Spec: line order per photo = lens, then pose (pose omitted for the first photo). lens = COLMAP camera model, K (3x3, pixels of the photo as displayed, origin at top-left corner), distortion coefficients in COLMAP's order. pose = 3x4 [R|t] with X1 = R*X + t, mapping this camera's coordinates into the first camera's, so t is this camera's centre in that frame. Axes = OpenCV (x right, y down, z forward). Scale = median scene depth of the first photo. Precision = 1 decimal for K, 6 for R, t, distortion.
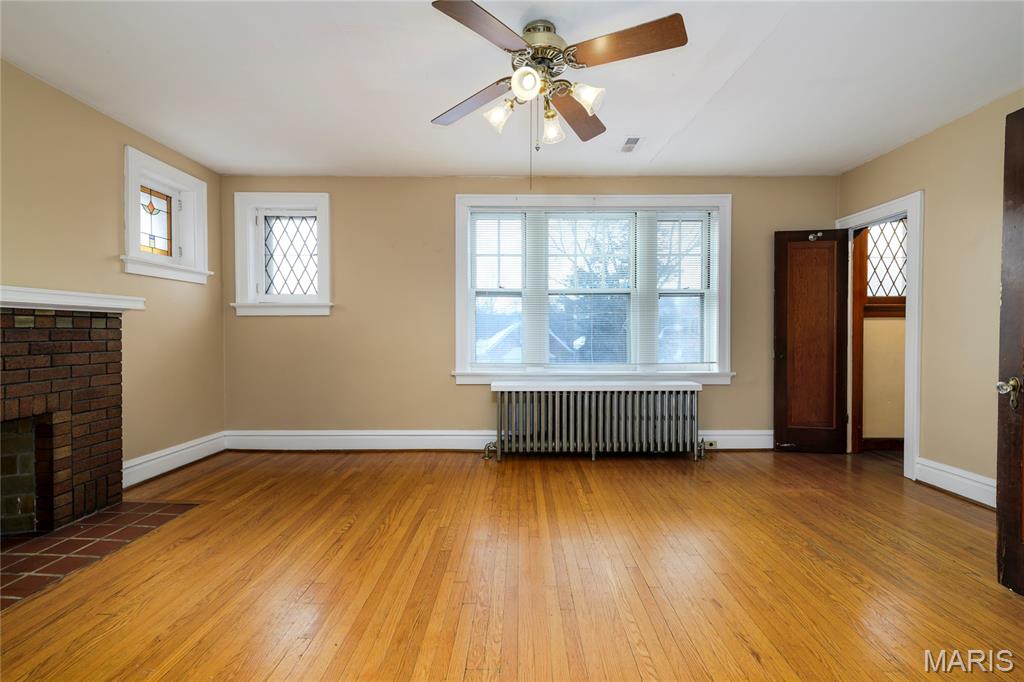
lens RADIAL K [[439.6, 0, 531.5], [0, 439.6, 339.5], [0, 0, 1]] dist [-0.002356, 0.000559]
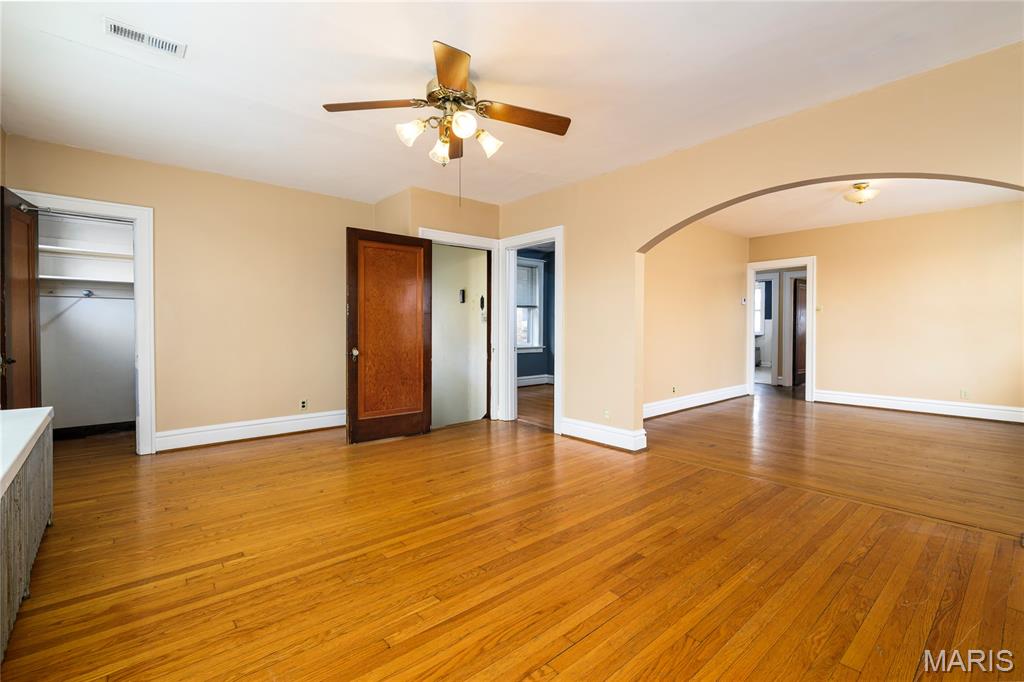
lens RADIAL K [[462.1, 0, 495.8], [0, 462.1, 338.6], [0, 0, 1]] dist [0.000493, -0.000900]
pose [[-0.618714, -0.017522, 0.785421, -0.563577], [0.011687, 0.999435, 0.031503, -0.006969], [-0.785529, 0.028670, -0.618160, 0.929457]]
